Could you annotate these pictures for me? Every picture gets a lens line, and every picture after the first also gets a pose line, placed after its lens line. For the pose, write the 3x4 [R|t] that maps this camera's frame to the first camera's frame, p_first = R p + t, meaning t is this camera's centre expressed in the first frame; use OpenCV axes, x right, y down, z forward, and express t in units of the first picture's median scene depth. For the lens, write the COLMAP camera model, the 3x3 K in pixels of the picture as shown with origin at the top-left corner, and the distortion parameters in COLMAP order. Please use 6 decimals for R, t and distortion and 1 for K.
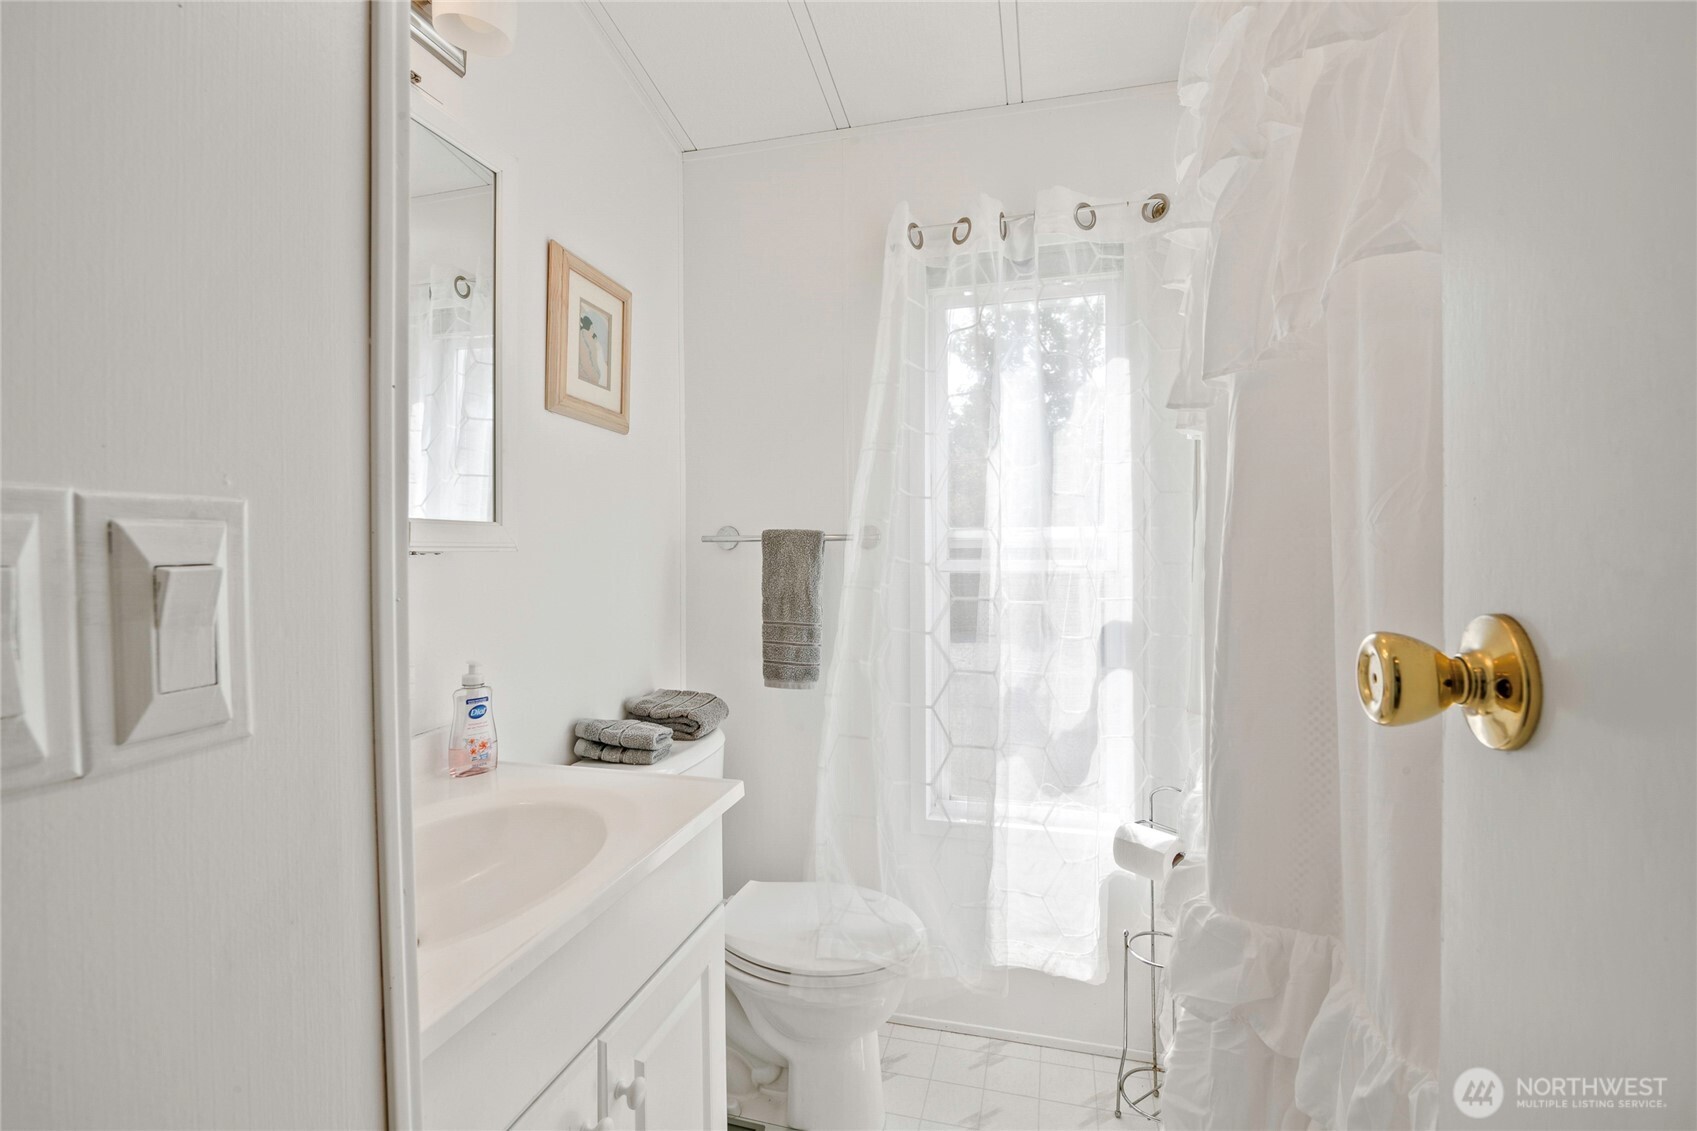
lens RADIAL K [[766.7, 0, 845.1], [0, 766.7, 547.8], [0, 0, 1]] dist [-0.011326, -0.000165]
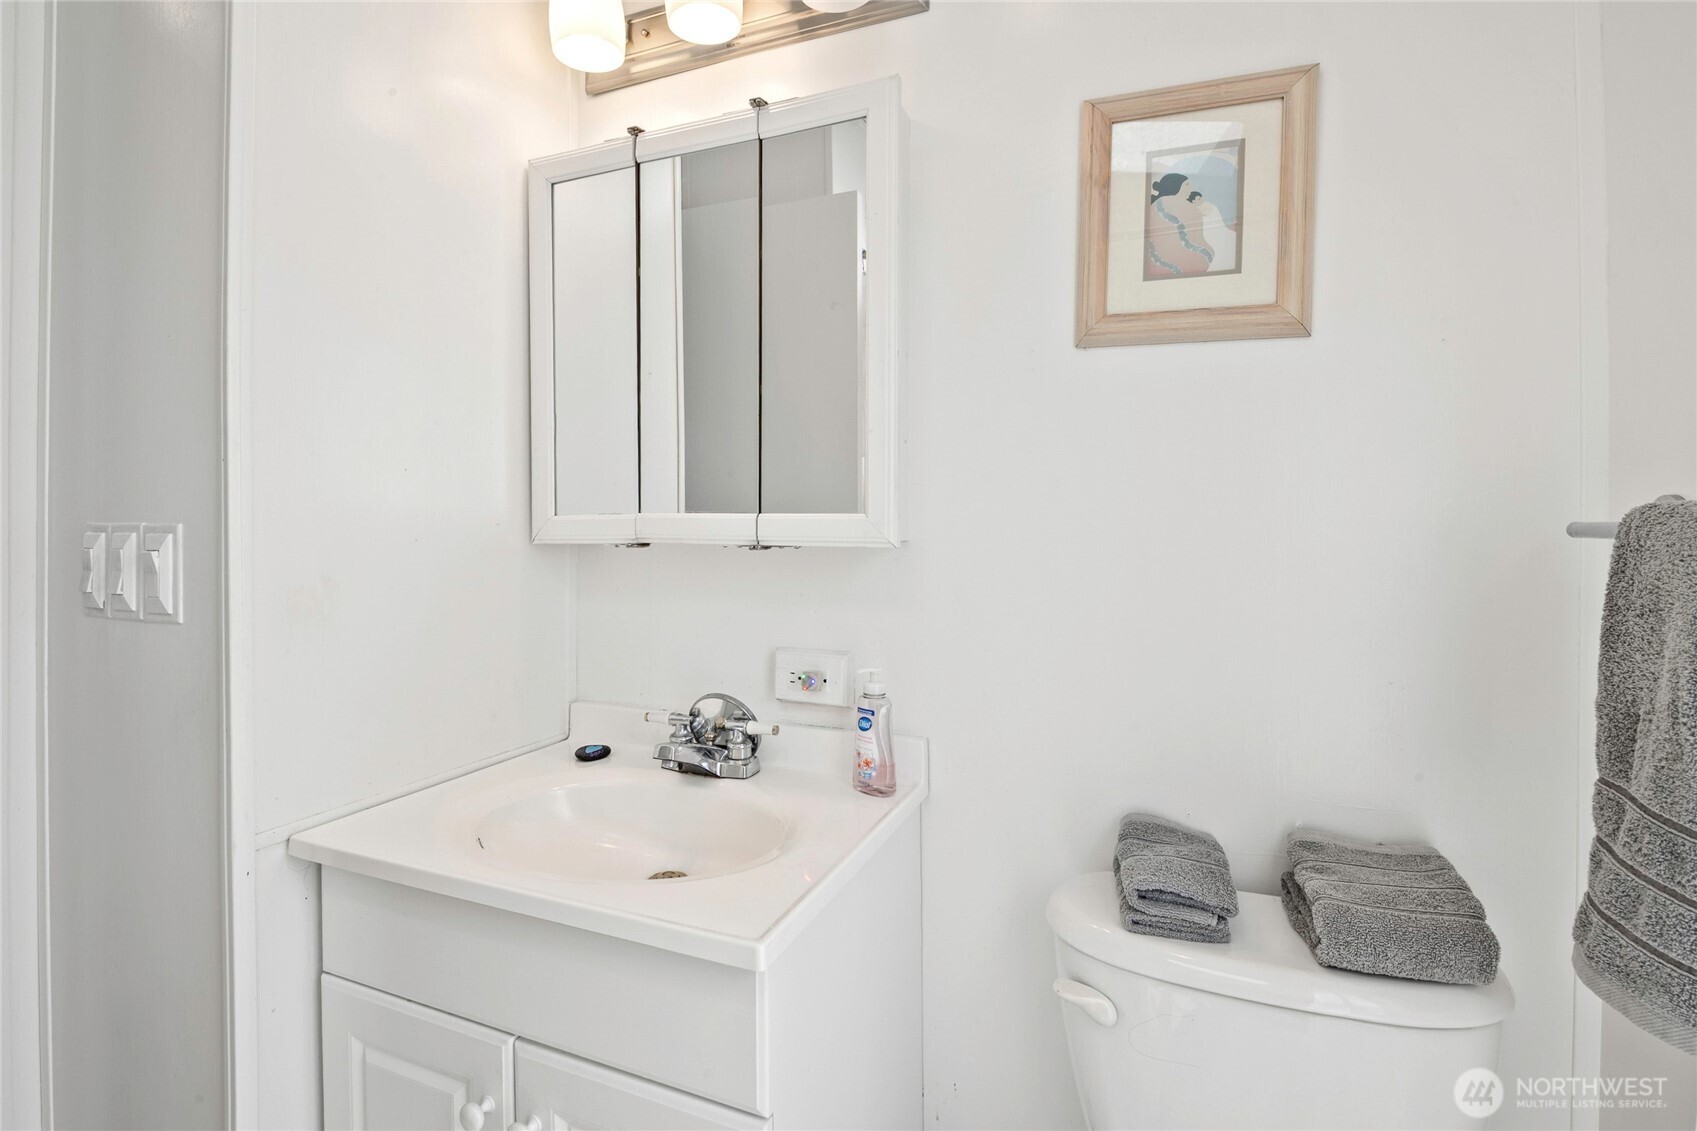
lens RADIAL K [[766.7, 0, 845.1], [0, 766.7, 547.8], [0, 0, 1]] dist [-0.011326, -0.000165]
pose [[-0.123585, 0.019994, -0.992133, 0.320171], [-0.003279, 0.999783, 0.020557, -0.010461], [0.992329, 0.005794, -0.123493, 0.826154]]
